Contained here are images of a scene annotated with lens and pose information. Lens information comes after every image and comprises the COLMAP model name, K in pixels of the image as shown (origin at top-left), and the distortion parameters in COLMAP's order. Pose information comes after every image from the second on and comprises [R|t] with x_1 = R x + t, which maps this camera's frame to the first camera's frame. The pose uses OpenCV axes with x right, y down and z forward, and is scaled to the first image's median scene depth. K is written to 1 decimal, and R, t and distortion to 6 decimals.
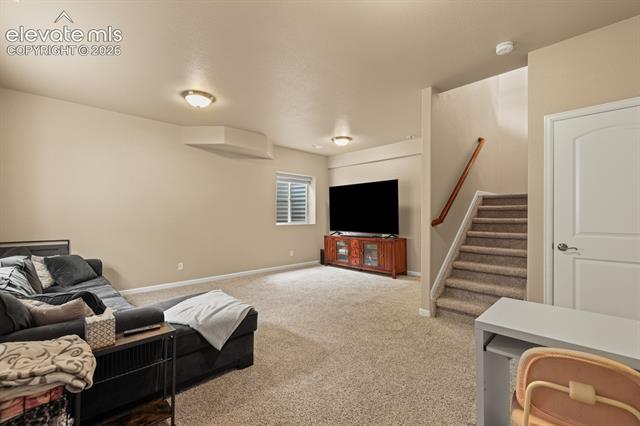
lens RADIAL K [[277.8, 0, 318.4], [0, 277.8, 214.8], [0, 0, 1]] dist [0.003363, 0.000338]
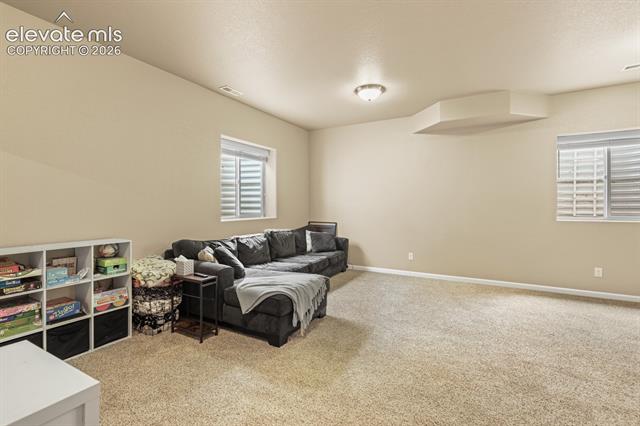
lens RADIAL K [[277.8, 0, 318.4], [0, 277.8, 214.8], [0, 0, 1]] dist [0.003363, 0.000338]
pose [[0.305178, 0.030771, -0.951798, 0.504928], [-0.000418, 0.999482, 0.032178, 0.002654], [0.952295, -0.009422, 0.305033, 0.523185]]
